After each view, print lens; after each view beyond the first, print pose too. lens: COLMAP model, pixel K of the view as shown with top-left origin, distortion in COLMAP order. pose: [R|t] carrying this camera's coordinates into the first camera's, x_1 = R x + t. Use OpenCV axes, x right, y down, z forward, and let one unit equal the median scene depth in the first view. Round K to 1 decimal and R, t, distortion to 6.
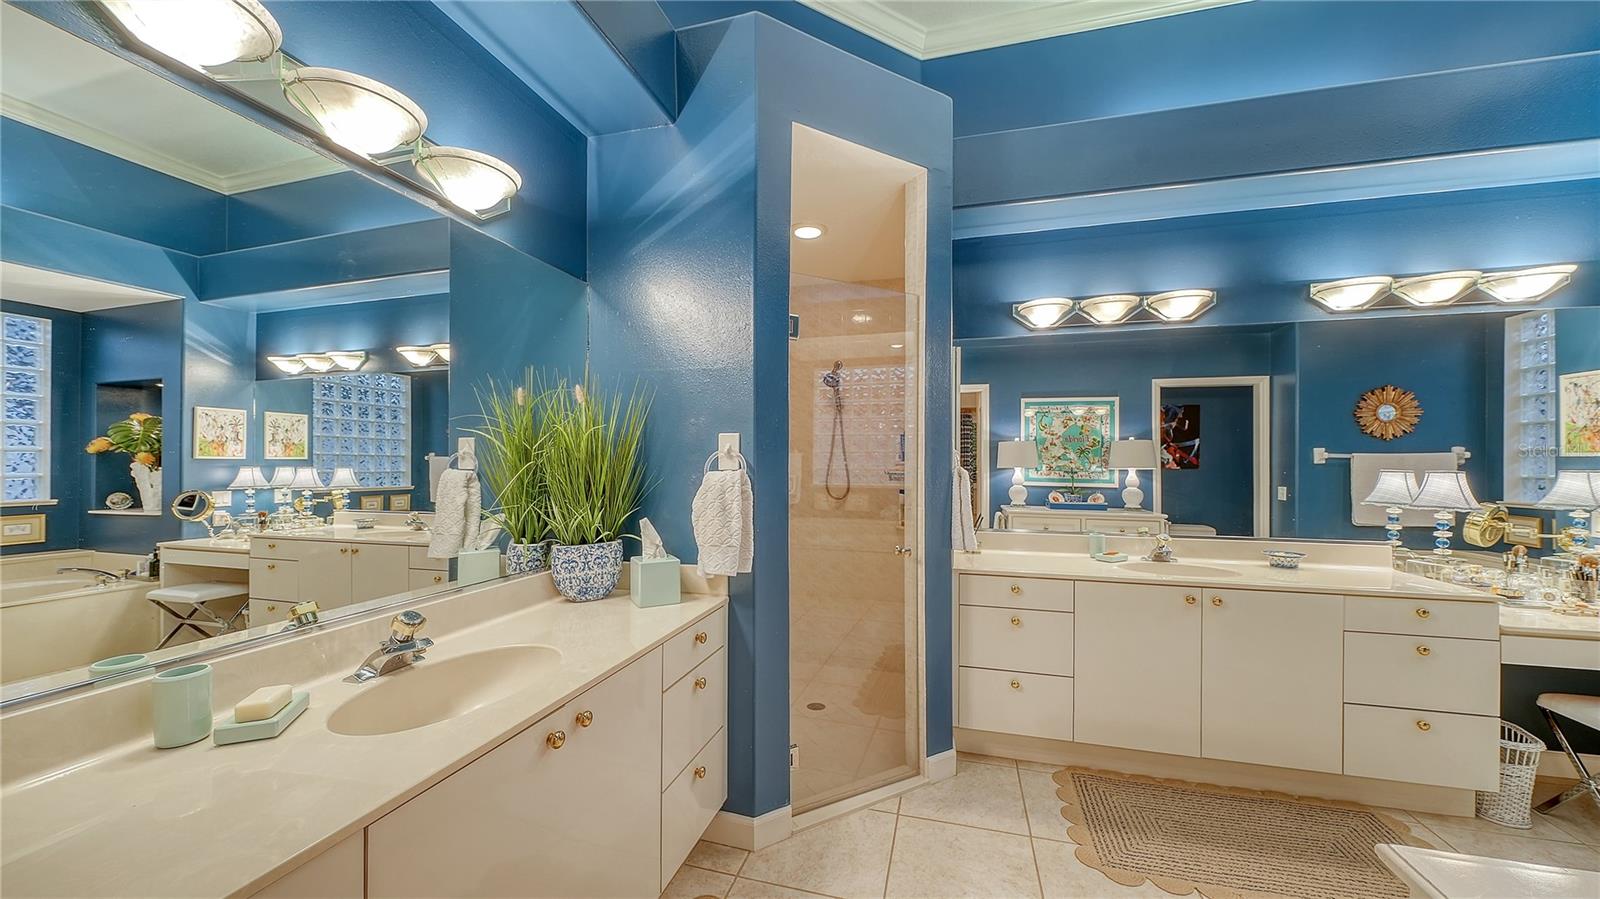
lens RADIAL K [[555.9, 0, 801.0], [0, 555.9, 464.2], [0, 0, 1]] dist [0.001408, 0.000094]
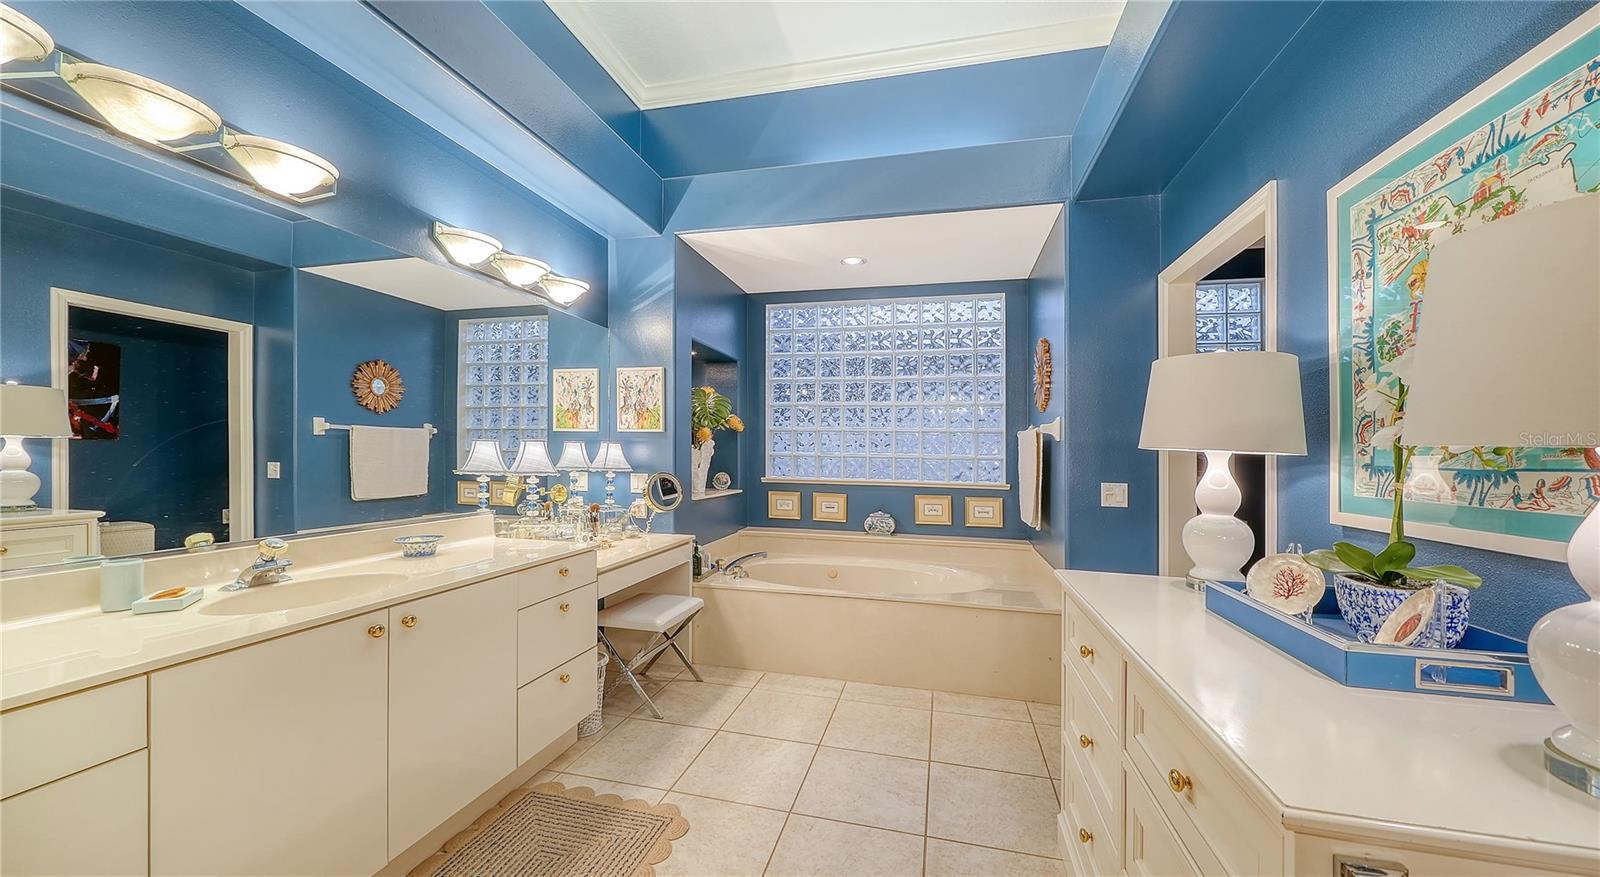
lens RADIAL K [[555.9, 0, 802.2], [0, 555.9, 449.0], [0, 0, 1]] dist [0.001408, 0.000094]
pose [[-0.022732, 0.002657, 0.999738, 0.022221], [-0.013646, 0.999902, -0.002968, 0.013451], [-0.999648, -0.013710, -0.022693, 0.250509]]
